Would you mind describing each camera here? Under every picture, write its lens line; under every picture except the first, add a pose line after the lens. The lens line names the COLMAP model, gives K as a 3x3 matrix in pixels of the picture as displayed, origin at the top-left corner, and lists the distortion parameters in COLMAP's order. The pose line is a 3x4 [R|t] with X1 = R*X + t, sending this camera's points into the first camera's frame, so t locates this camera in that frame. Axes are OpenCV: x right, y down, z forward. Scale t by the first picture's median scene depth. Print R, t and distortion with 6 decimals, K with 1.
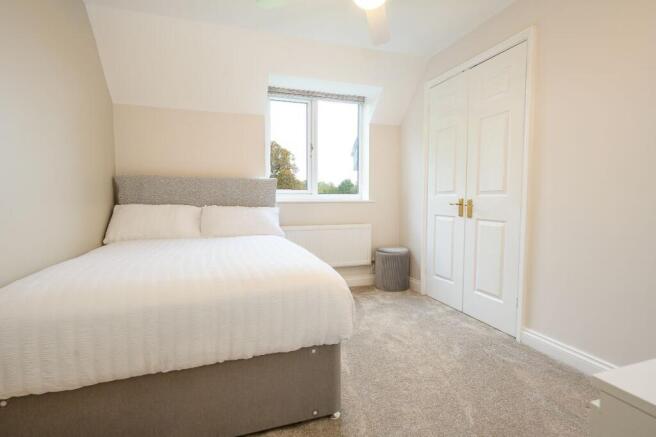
lens RADIAL K [[325.2, 0, 328.0], [0, 325.2, 218.5], [0, 0, 1]] dist [-0.000986, -0.000011]
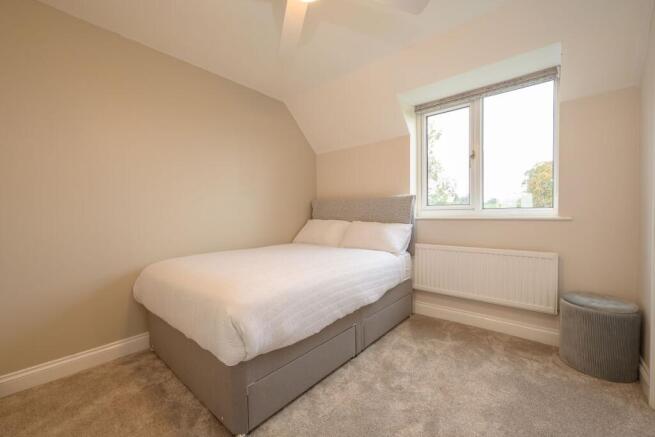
lens RADIAL K [[261.4, 0, 327.5], [0, 261.4, 218.5], [0, 0, 1]] dist [-0.004232, 0.000257]
pose [[0.507825, 0.008723, -0.861416, 0.369043], [-0.049149, 0.998613, -0.018863, -0.021862], [0.860057, 0.051917, 0.507550, 0.349912]]
